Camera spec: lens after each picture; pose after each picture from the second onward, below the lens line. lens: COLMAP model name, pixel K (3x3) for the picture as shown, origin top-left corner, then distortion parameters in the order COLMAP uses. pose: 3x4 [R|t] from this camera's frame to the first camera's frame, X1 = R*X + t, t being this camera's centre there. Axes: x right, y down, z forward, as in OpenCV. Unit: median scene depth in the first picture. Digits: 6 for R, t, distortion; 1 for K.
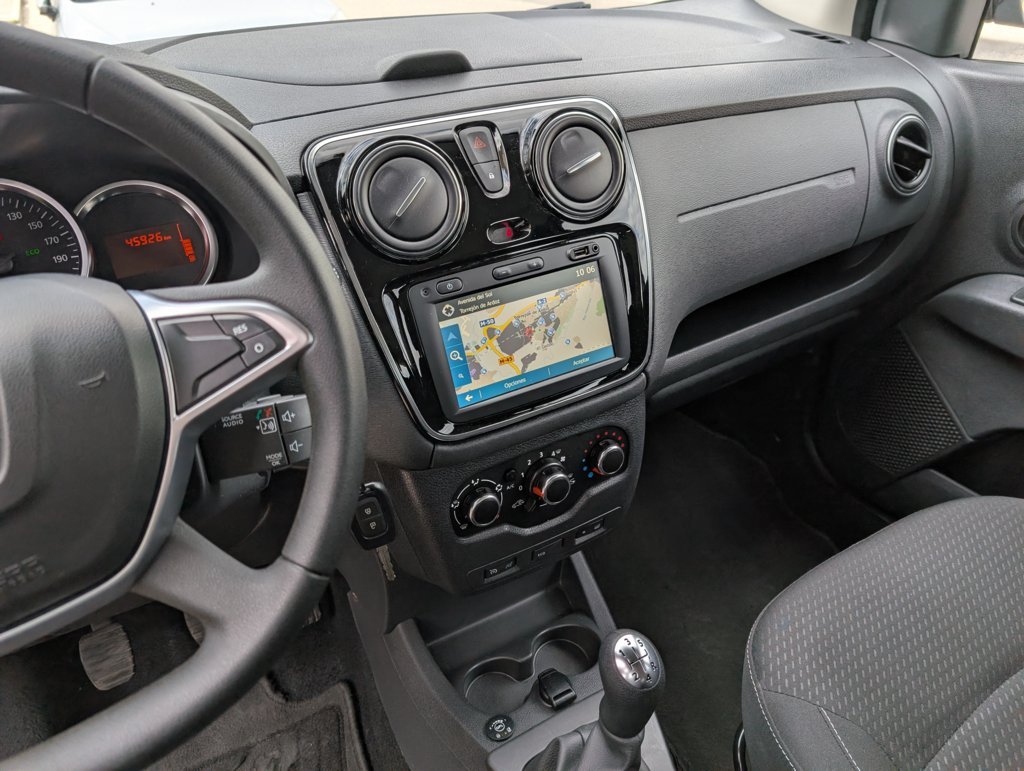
lens RADIAL K [[749.6, 0, 510.7], [0, 749.6, 381.5], [0, 0, 1]] dist [0.031346, -0.036399]
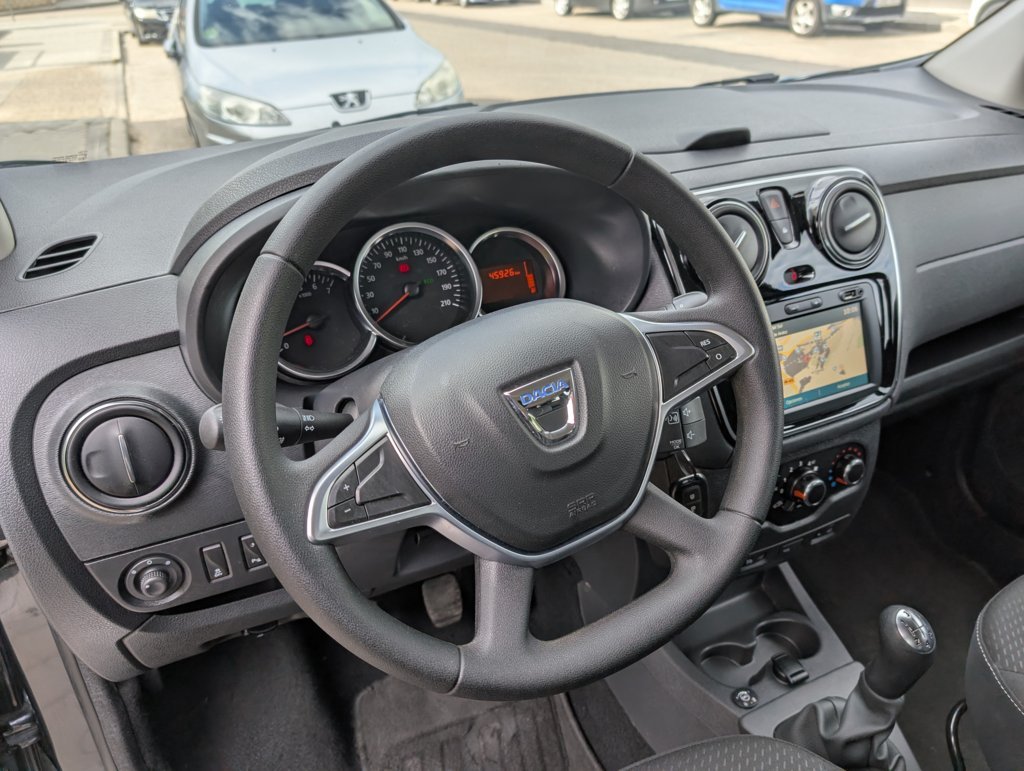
lens RADIAL K [[759.3, 0, 513.7], [0, 759.3, 392.0], [0, 0, 1]] dist [-0.001865, -0.002034]
pose [[0.997456, 0.040433, -0.058712, -0.356508], [-0.042598, 0.998439, -0.036113, 0.049417], [0.057160, 0.038522, 0.997622, -0.232289]]
